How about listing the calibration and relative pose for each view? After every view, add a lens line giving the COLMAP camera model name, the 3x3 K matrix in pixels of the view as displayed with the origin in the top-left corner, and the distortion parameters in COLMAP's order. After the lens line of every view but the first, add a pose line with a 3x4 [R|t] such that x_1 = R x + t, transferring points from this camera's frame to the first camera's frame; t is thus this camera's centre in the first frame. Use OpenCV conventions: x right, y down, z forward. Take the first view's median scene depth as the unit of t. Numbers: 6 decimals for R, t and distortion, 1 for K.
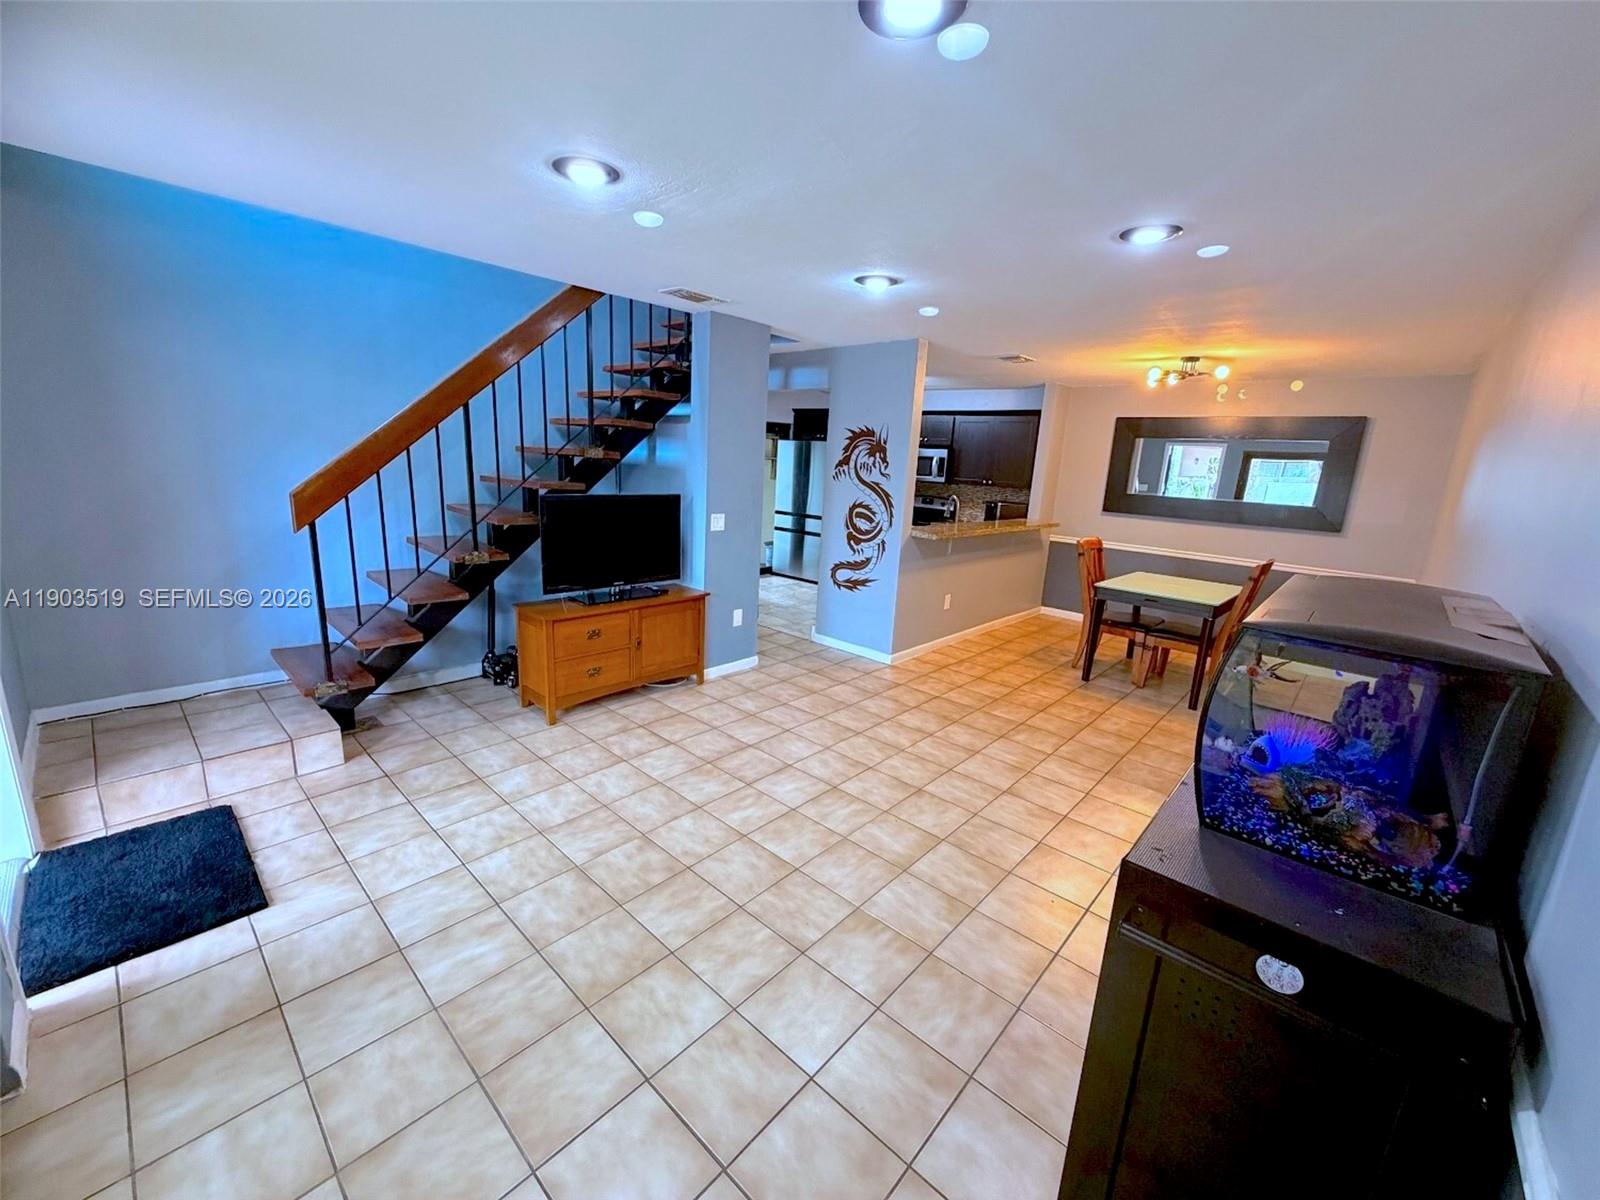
lens RADIAL K [[639.8, 0, 794.2], [0, 639.8, 597.0], [0, 0, 1]] dist [-0.000238, 0.000882]
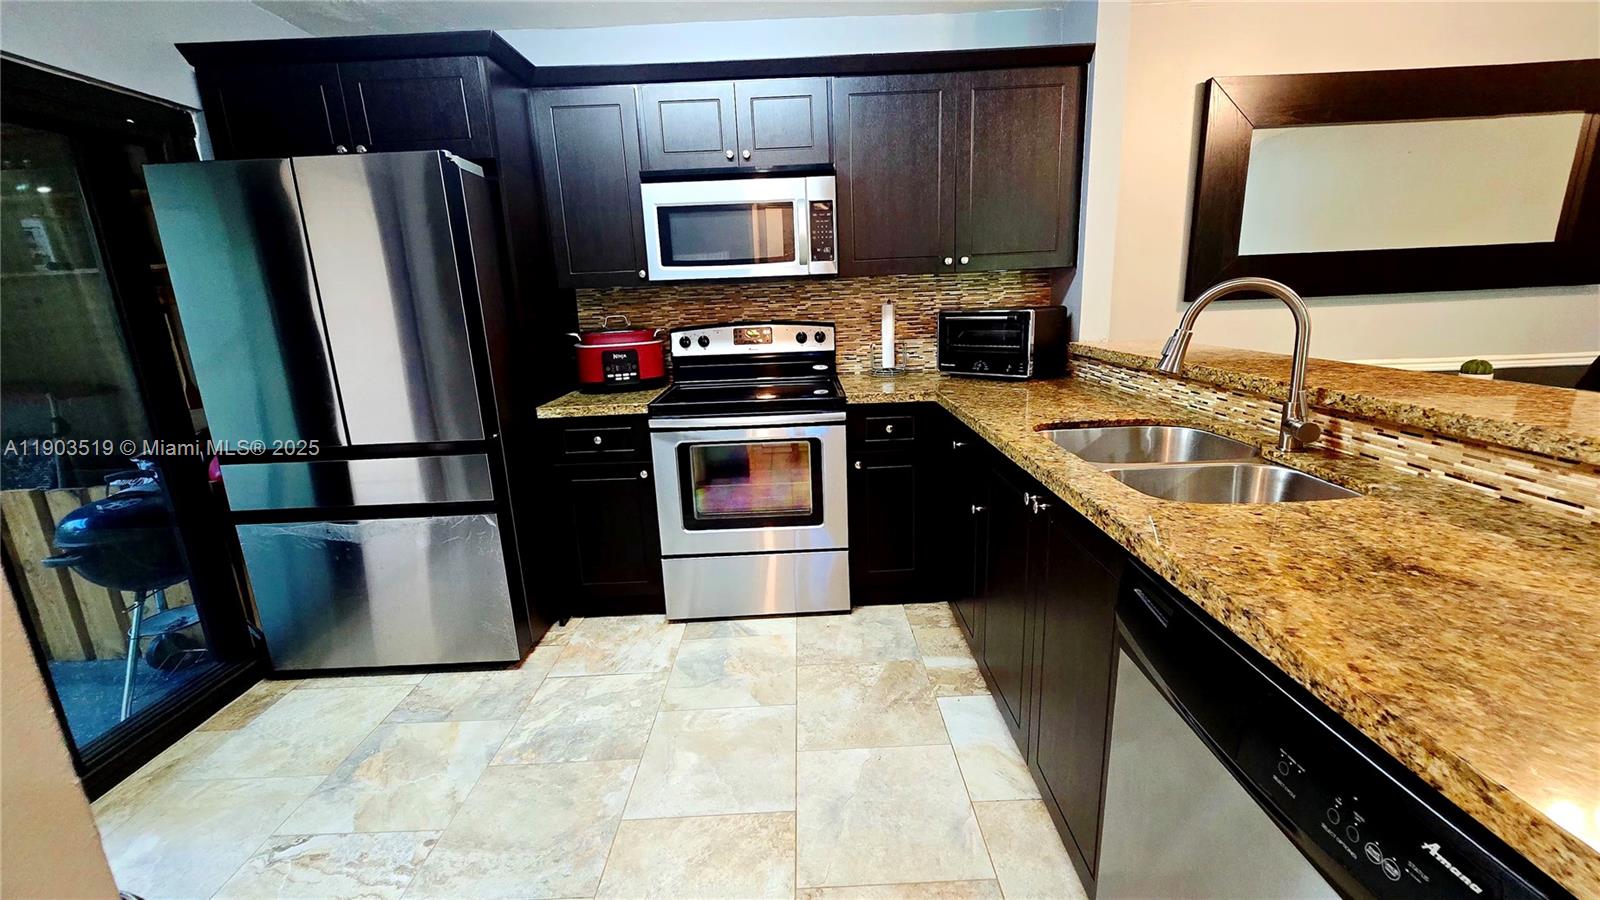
lens RADIAL K [[649.4, 0, 810.0], [0, 649.4, 447.1], [0, 0, 1]] dist [-0.001242, -0.000021]
pose [[0.725848, -0.239615, 0.644771, -0.040778], [0.223583, 0.968652, 0.108281, -0.190956], [-0.650504, 0.065564, 0.756668, 1.104188]]
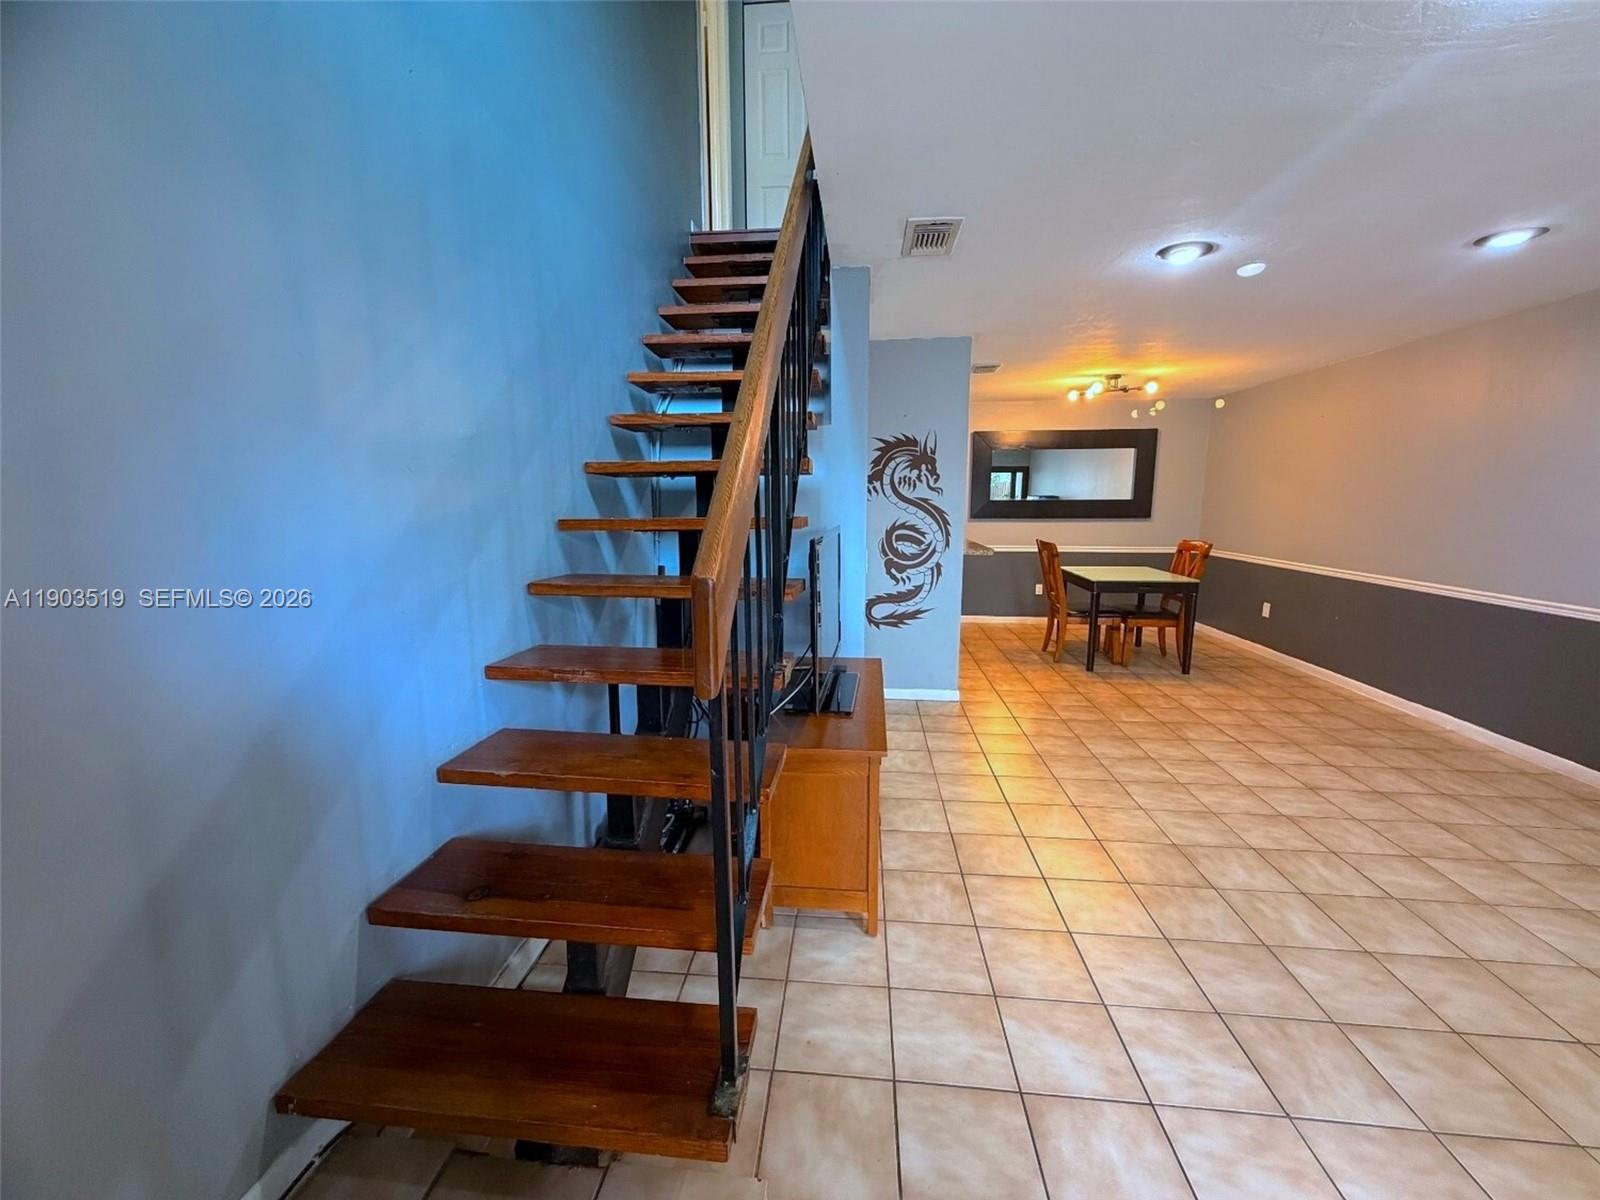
lens RADIAL K [[639.8, 0, 800.4], [0, 639.8, 601.2], [0, 0, 1]] dist [-0.000238, 0.000882]
pose [[0.801400, -0.149573, 0.579125, -0.524902], [0.173983, 0.984655, 0.013551, -0.081753], [-0.572265, 0.089898, 0.815126, 0.396746]]
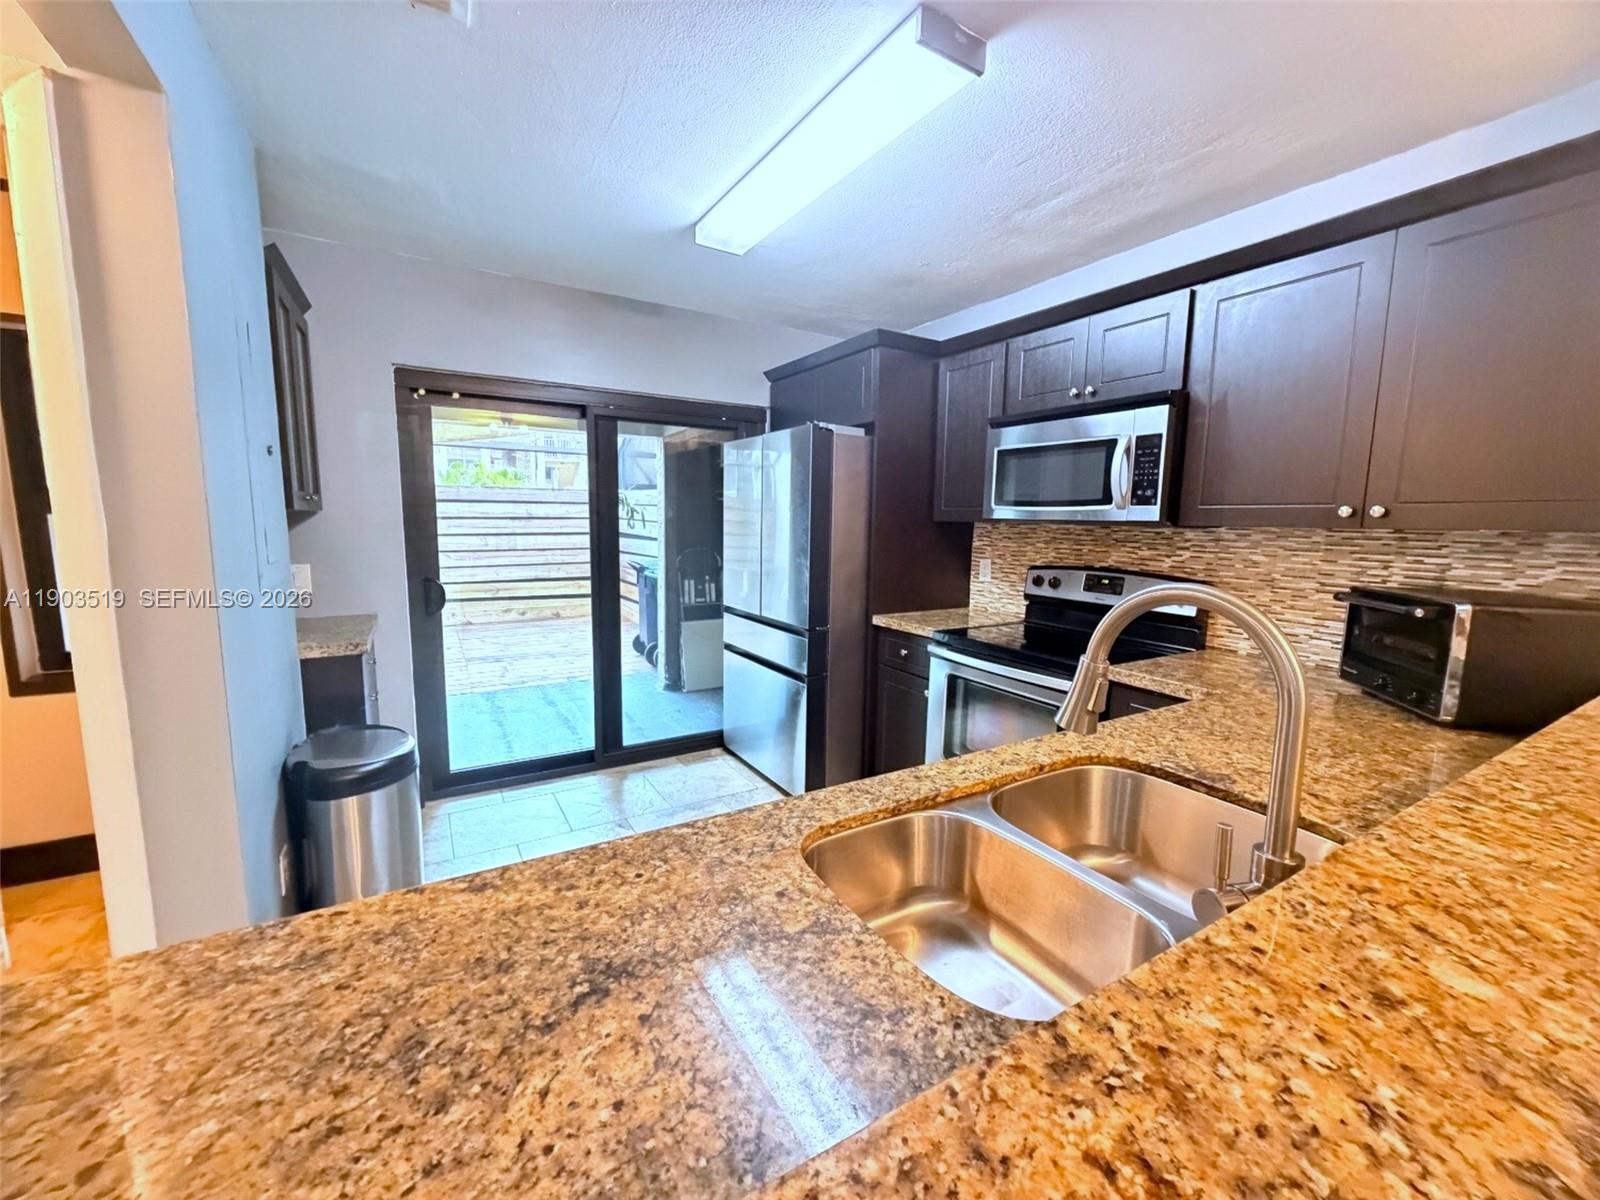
lens RADIAL K [[639.8, 0, 806.4], [0, 639.8, 599.0], [0, 0, 1]] dist [-0.000238, 0.000882]
pose [[0.961642, -0.001211, -0.274306, 0.240475], [-0.026067, 0.995061, -0.095779, -0.169205], [0.273068, 0.099255, 0.956861, 1.022516]]
